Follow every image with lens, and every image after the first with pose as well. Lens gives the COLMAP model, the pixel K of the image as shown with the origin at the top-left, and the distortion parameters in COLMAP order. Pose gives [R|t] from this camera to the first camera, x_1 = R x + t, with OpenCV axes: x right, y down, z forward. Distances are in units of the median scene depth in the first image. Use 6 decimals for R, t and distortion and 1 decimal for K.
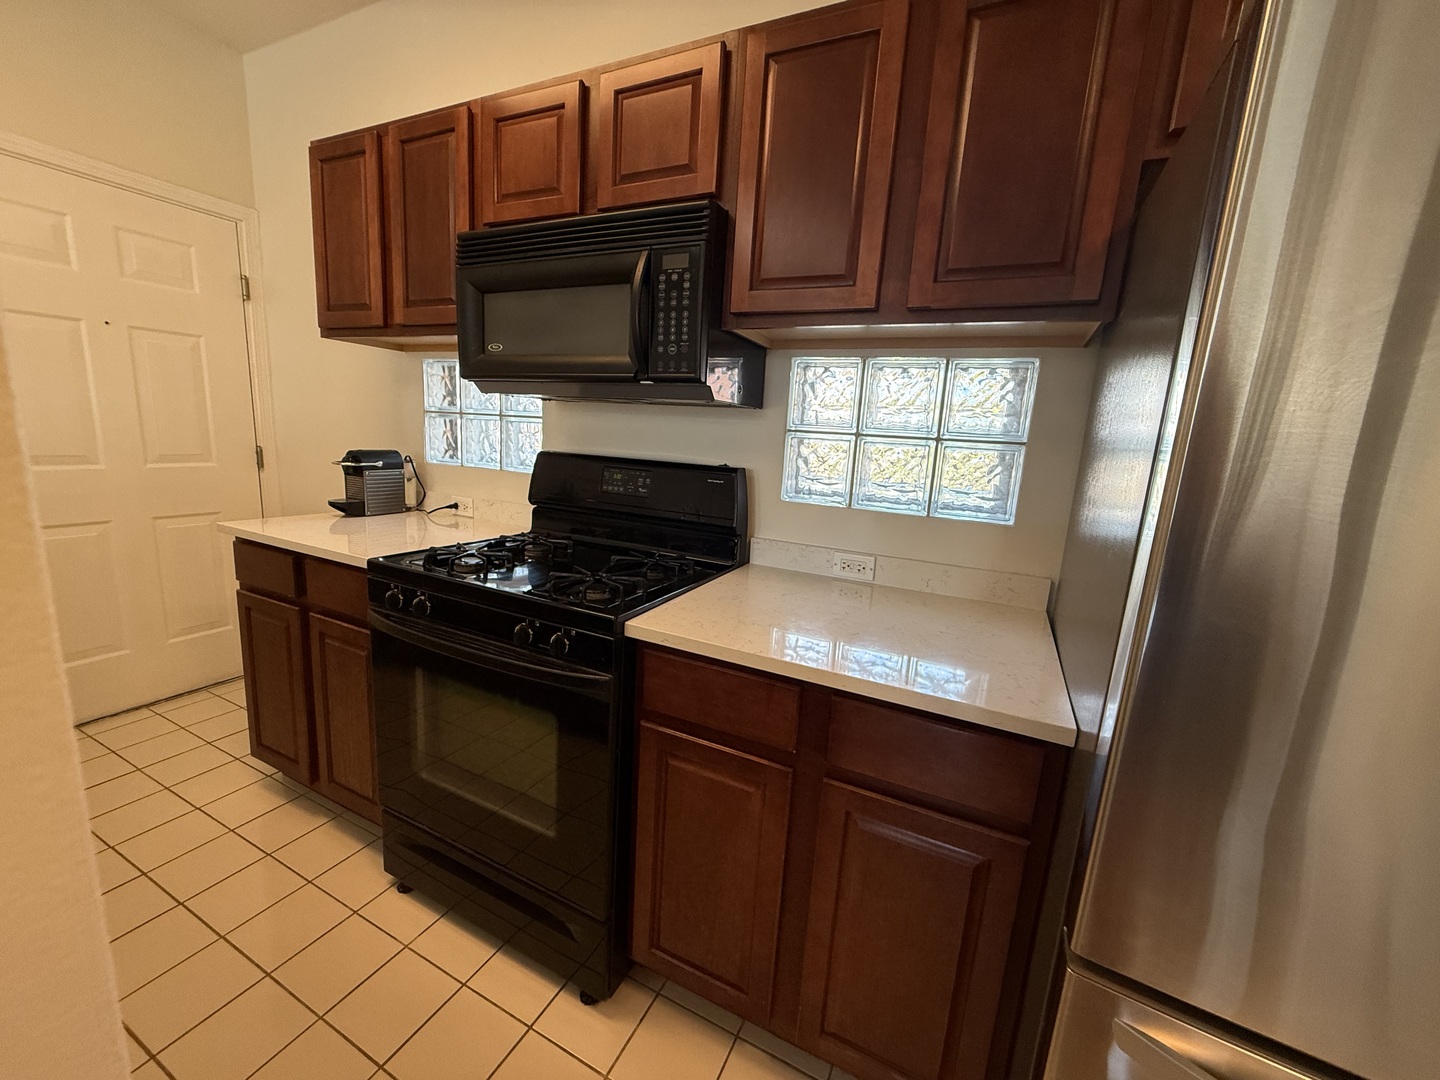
lens RADIAL K [[579.9, 0, 717.2], [0, 579.9, 548.2], [0, 0, 1]] dist [0.008010, -0.002780]
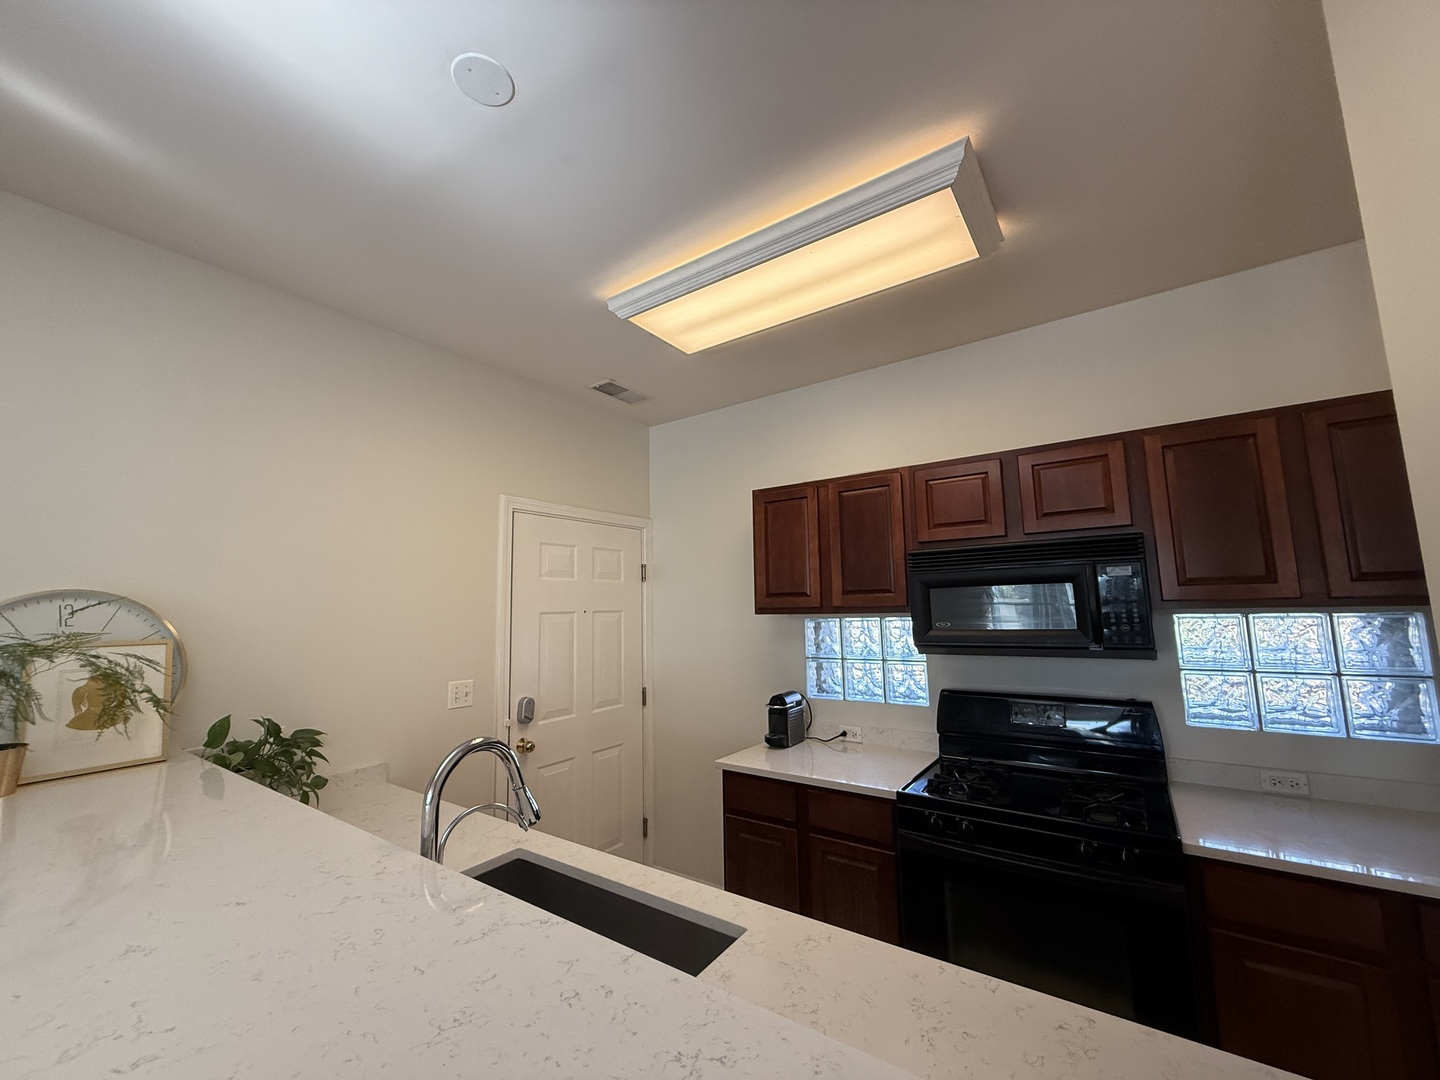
lens RADIAL K [[579.9, 0, 725.0], [0, 579.9, 543.2], [0, 0, 1]] dist [0.008010, -0.002780]
pose [[0.985933, -0.095162, -0.137407, -0.627546], [0.047654, 0.948020, -0.314622, -0.102409], [0.160205, 0.303648, 0.939219, -0.430689]]
